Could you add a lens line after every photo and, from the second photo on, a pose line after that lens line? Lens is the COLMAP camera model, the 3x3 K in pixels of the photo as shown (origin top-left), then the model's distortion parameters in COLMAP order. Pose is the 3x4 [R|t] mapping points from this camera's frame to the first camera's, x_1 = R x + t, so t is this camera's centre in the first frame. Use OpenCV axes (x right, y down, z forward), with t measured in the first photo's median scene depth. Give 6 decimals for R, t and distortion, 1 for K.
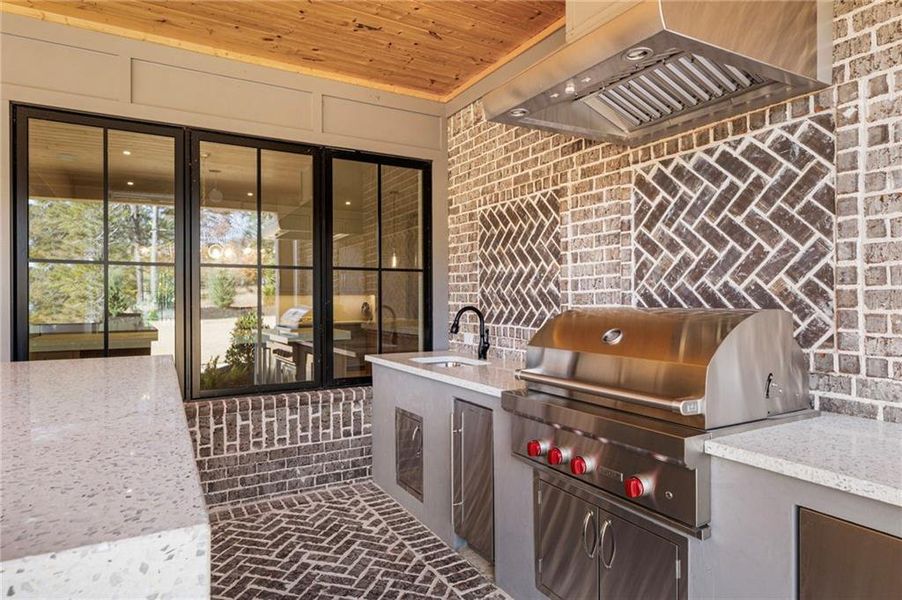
lens RADIAL K [[527.0, 0, 449.4], [0, 527.0, 300.5], [0, 0, 1]] dist [-0.001187, 0.002054]
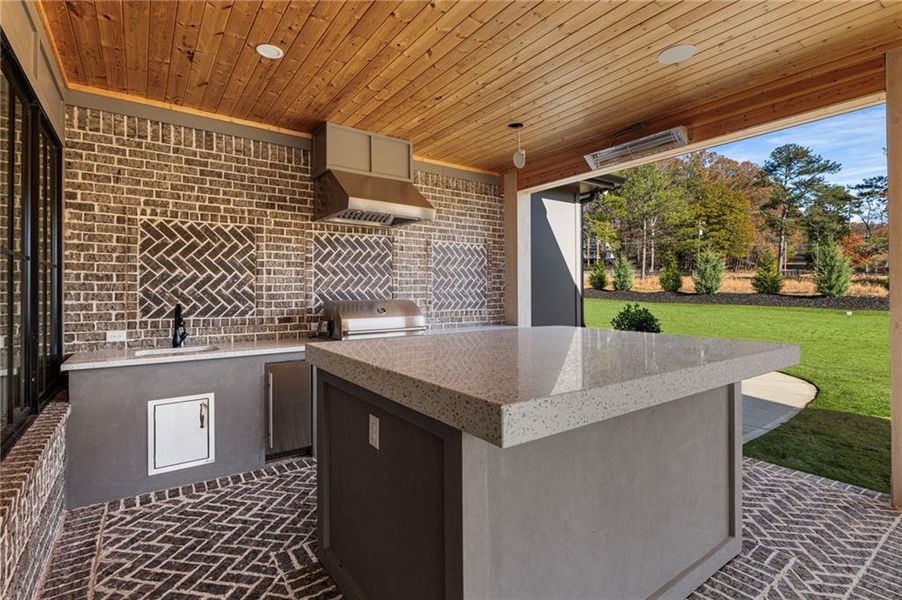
lens RADIAL K [[426.2, 0, 452.3], [0, 426.2, 287.9], [0, 0, 1]] dist [-0.005688, -0.000938]
pose [[-0.114390, 0.013199, 0.993348, -1.188194], [0.006430, 0.999901, -0.012545, -0.010184], [-0.993415, 0.004952, -0.114464, 0.590218]]
